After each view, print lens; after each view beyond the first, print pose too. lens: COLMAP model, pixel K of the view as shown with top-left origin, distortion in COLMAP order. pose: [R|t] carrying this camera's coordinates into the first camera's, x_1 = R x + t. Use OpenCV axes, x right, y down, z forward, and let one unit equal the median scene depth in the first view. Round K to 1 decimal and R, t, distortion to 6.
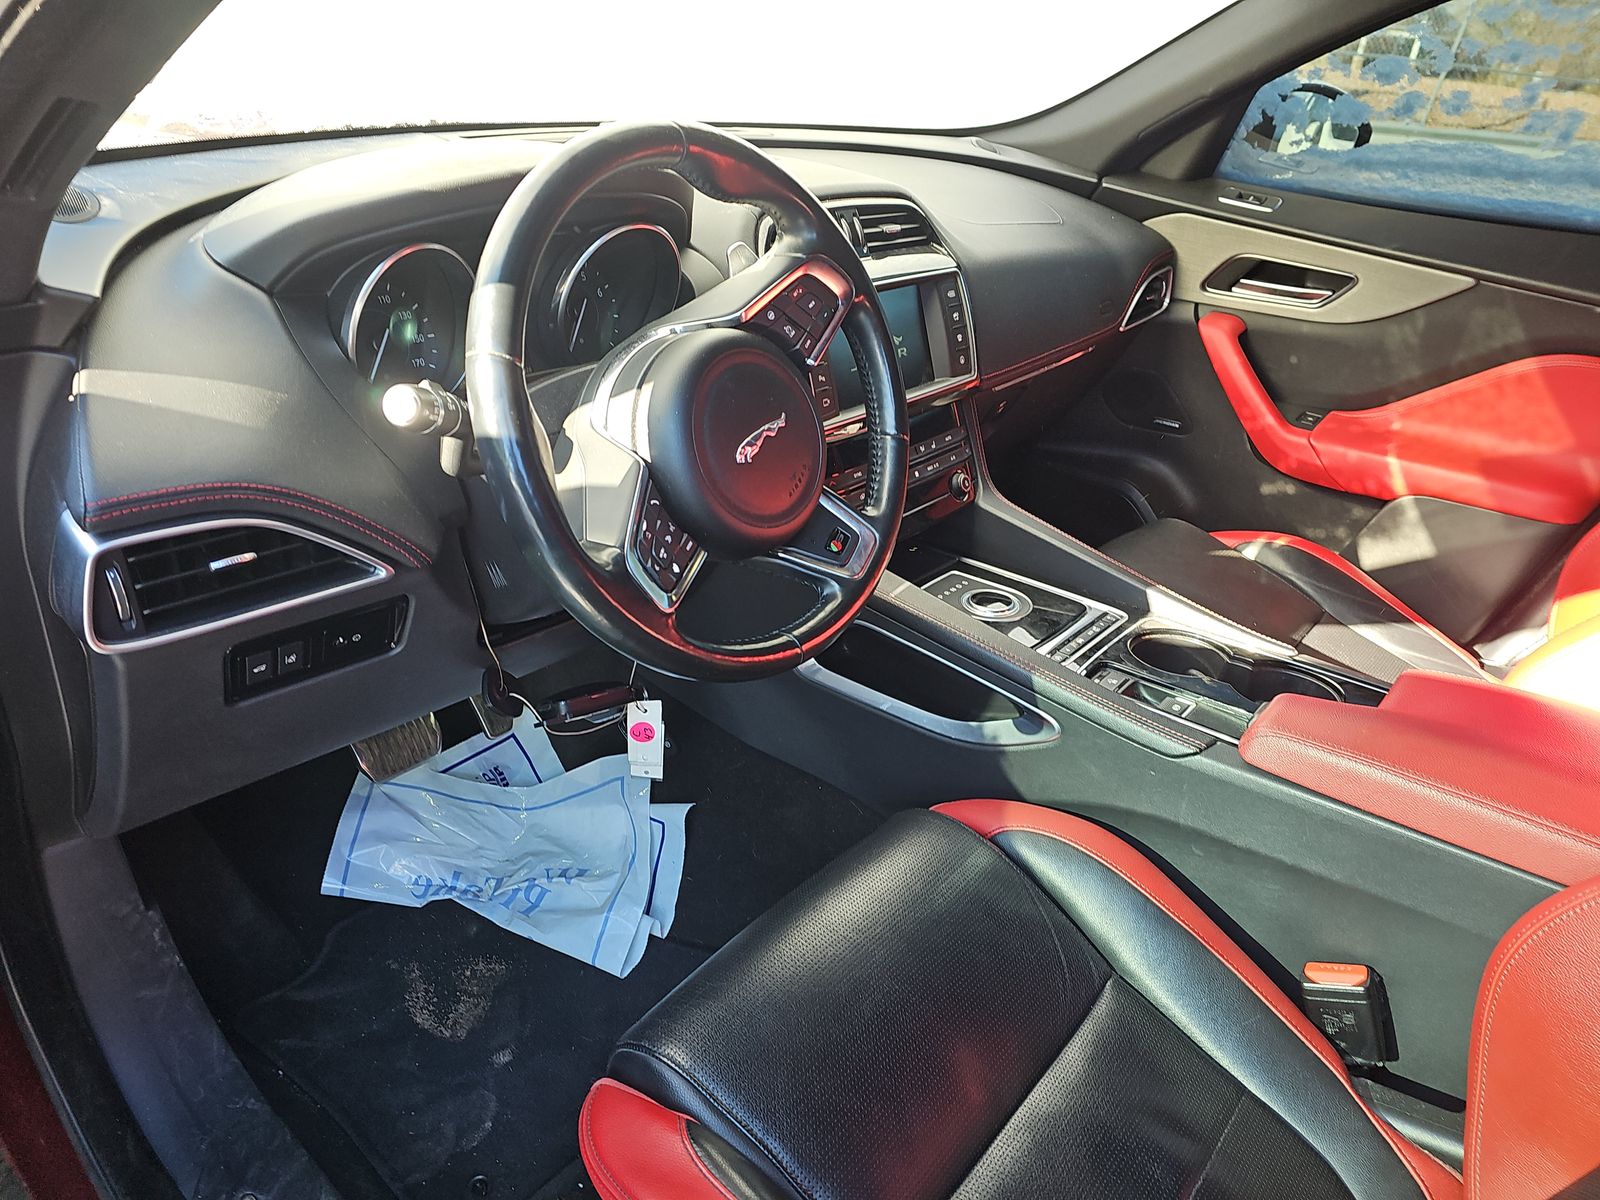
lens RADIAL K [[1059.1, 0, 800.5], [0, 1059.1, 620.8], [0, 0, 1]] dist [0.060480, -0.053887]
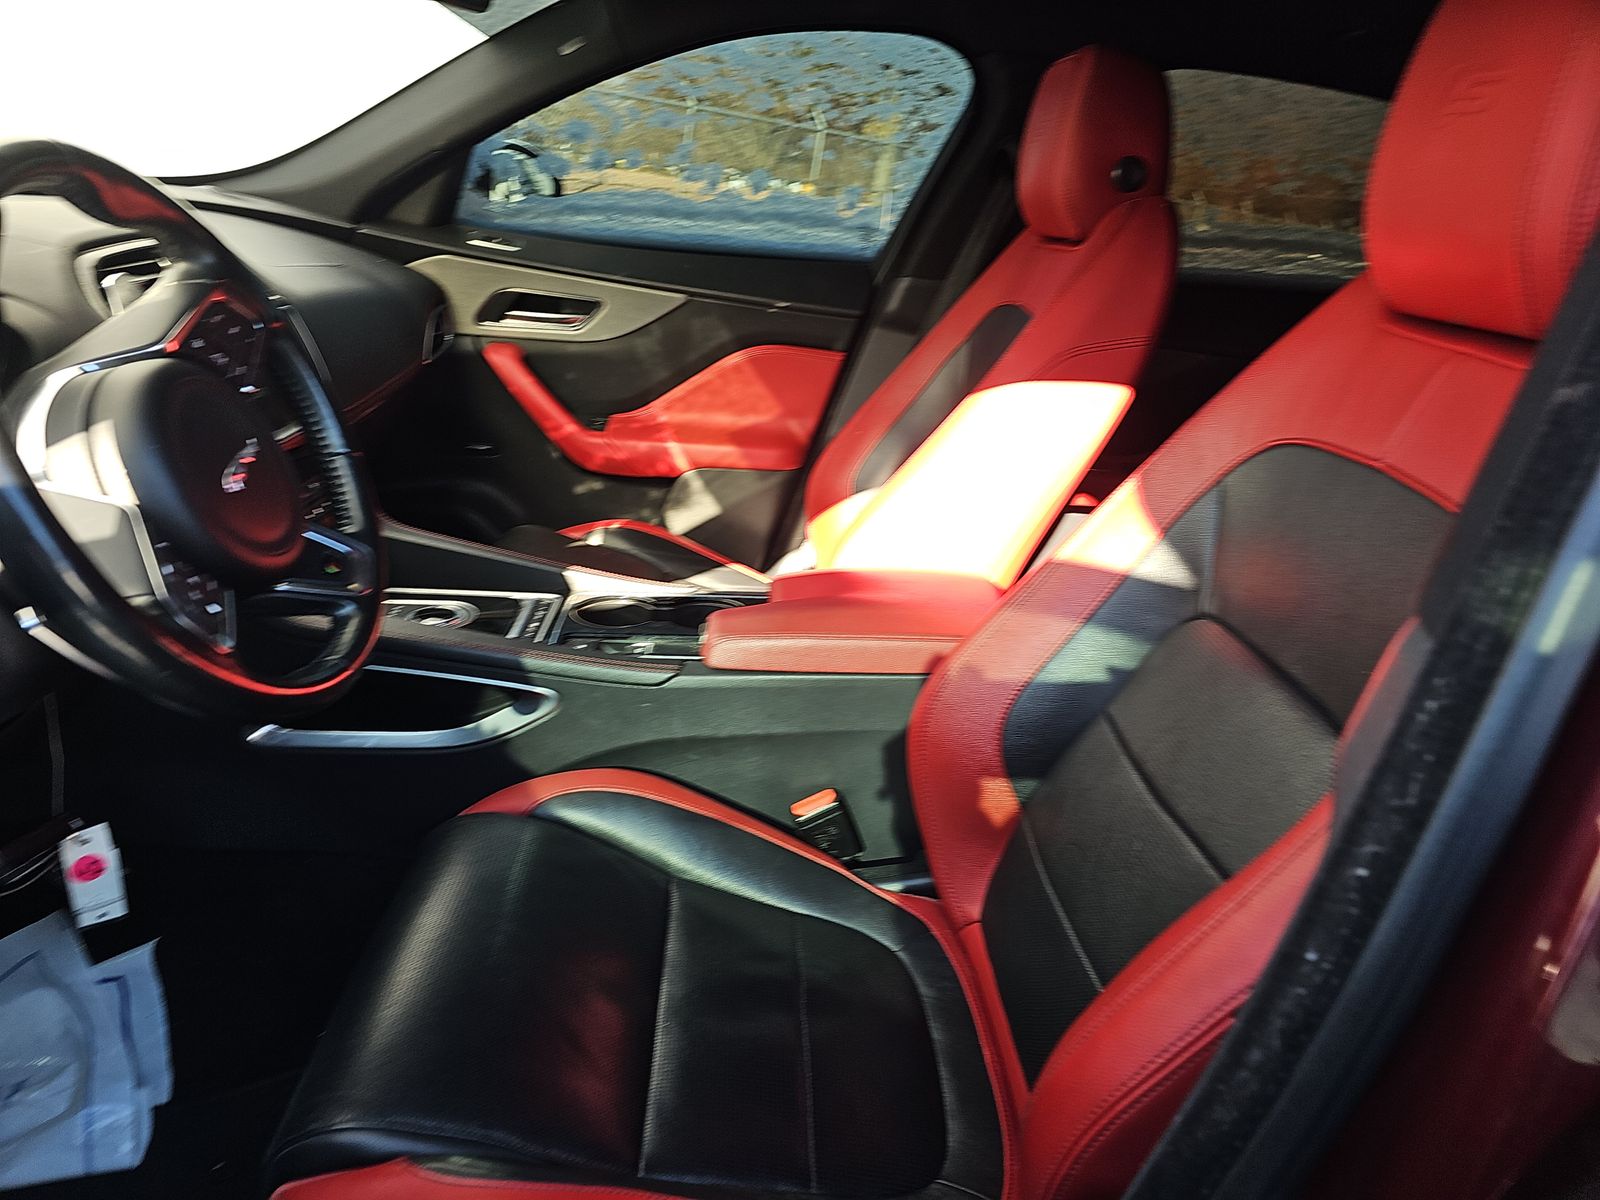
lens RADIAL K [[1059.1, 0, 800.5], [0, 1059.1, 620.8], [0, 0, 1]] dist [0.060480, -0.053887]
pose [[0.745846, -0.256776, 0.614638, -0.139746], [0.288860, 0.956121, 0.048912, 0.027255], [-0.600228, 0.141063, 0.787291, -0.020788]]
